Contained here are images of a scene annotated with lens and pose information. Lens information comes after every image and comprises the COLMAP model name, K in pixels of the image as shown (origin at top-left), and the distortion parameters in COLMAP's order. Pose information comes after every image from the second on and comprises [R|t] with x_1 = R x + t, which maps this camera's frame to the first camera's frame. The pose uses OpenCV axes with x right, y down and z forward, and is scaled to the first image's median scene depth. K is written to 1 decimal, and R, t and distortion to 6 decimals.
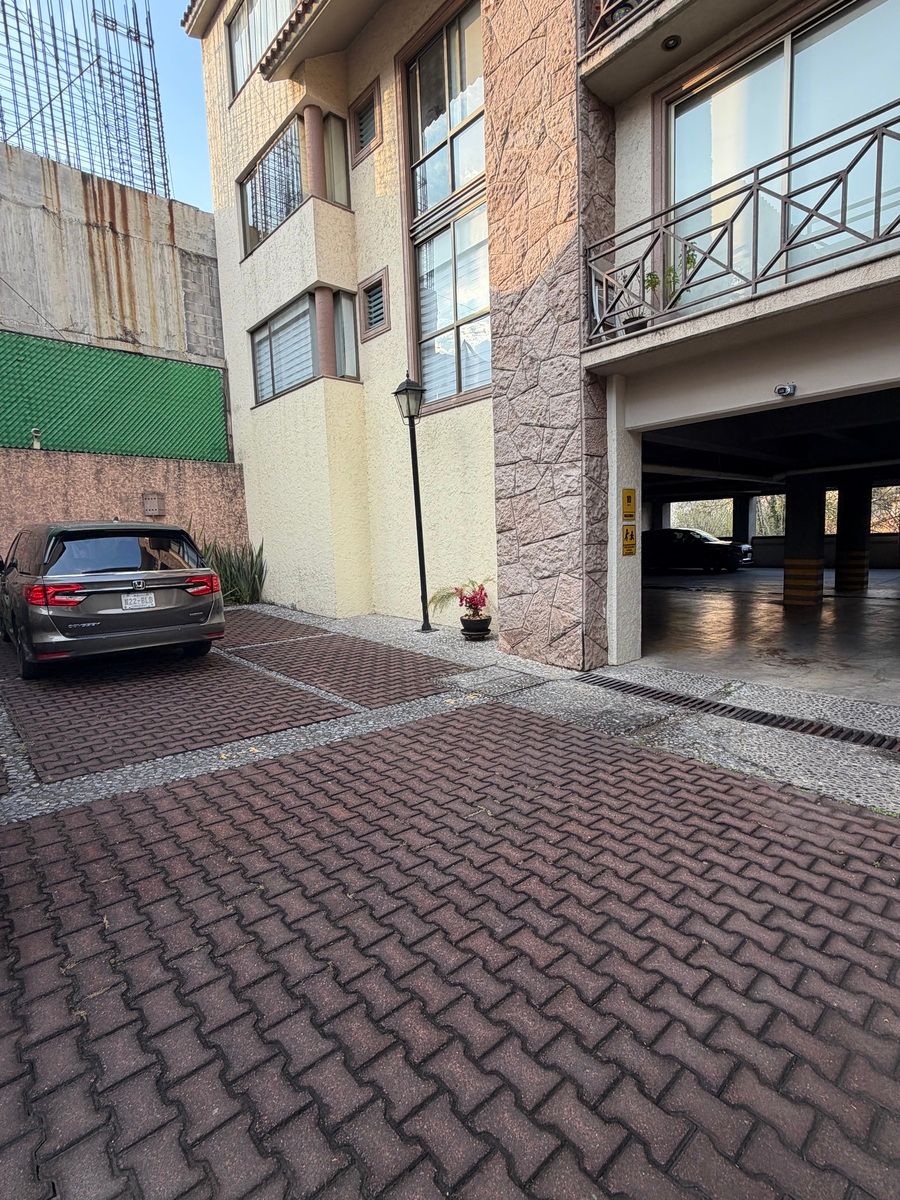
lens RADIAL K [[580.1, 0, 451.3], [0, 580.1, 600.4], [0, 0, 1]] dist [0.001647, -0.000409]
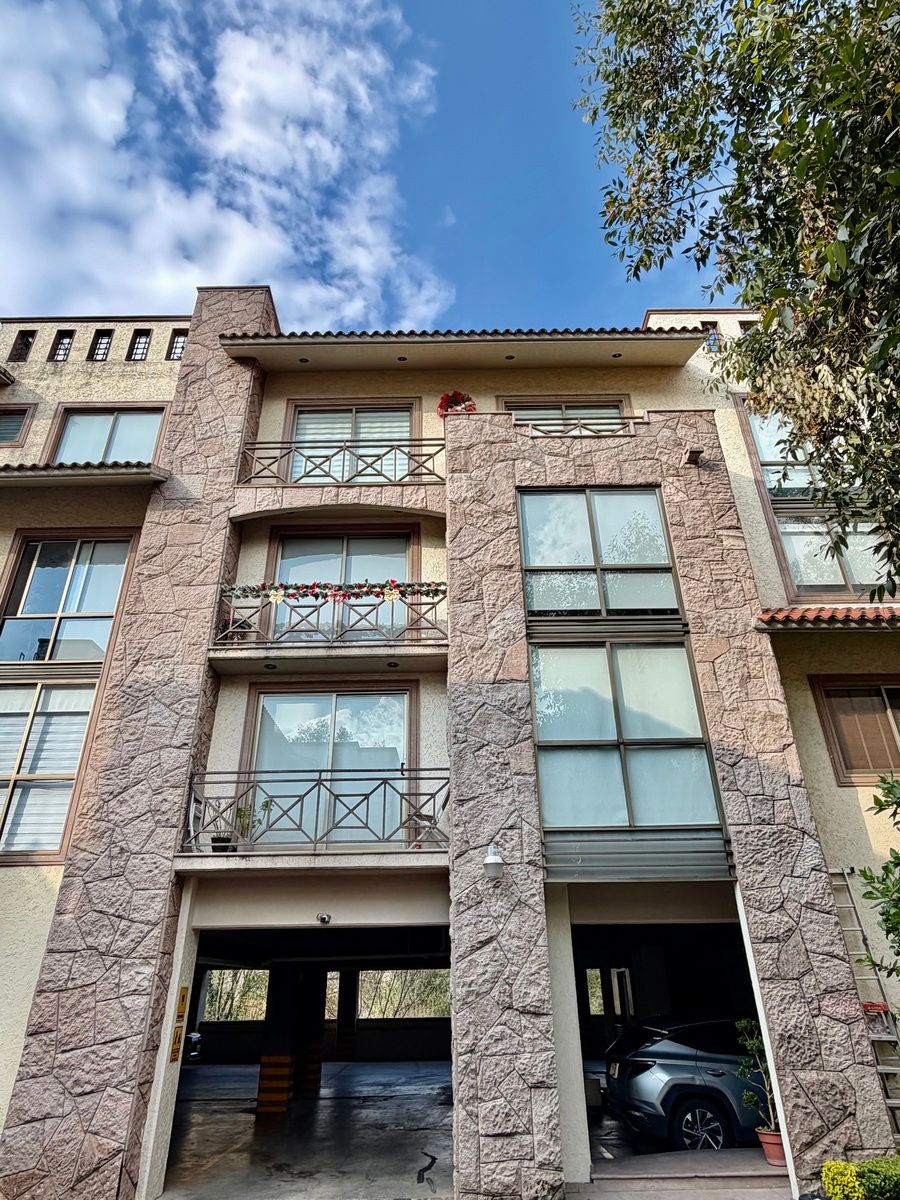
lens RADIAL K [[713.3, 0, 450.2], [0, 713.3, 603.5], [0, 0, 1]] dist [0.001454, -0.001469]
pose [[0.671991, 0.376532, 0.637693, -0.469100], [0.068814, 0.825622, -0.560011, -0.008308], [-0.737355, 0.420204, 0.528900, -0.344421]]
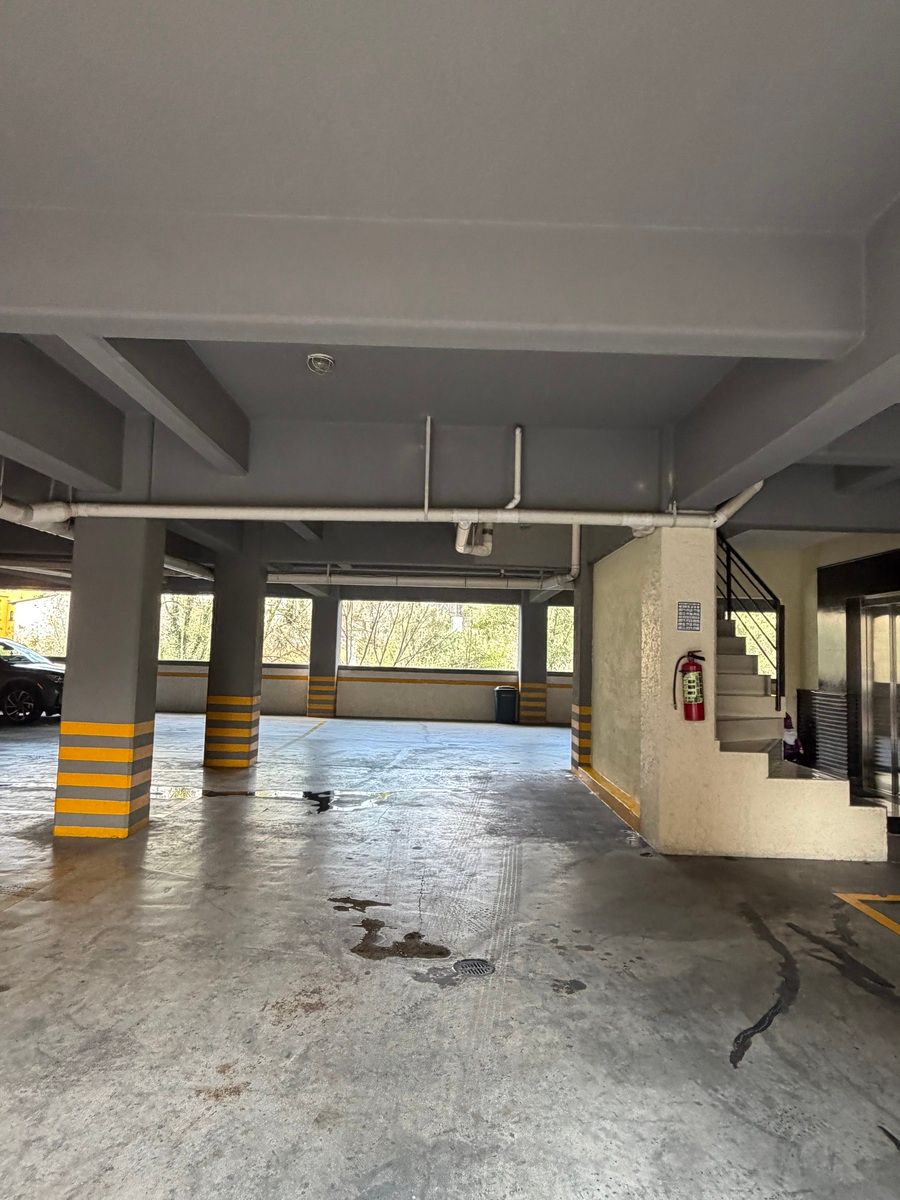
lens RADIAL K [[713.3, 0, 449.7], [0, 713.3, 601.1], [0, 0, 1]] dist [0.001454, -0.001469]
pose [[0.663574, 0.109490, 0.740055, 0.605607], [0.026814, 0.985115, -0.169790, -0.101739], [-0.747630, 0.132512, 0.650761, 0.757955]]
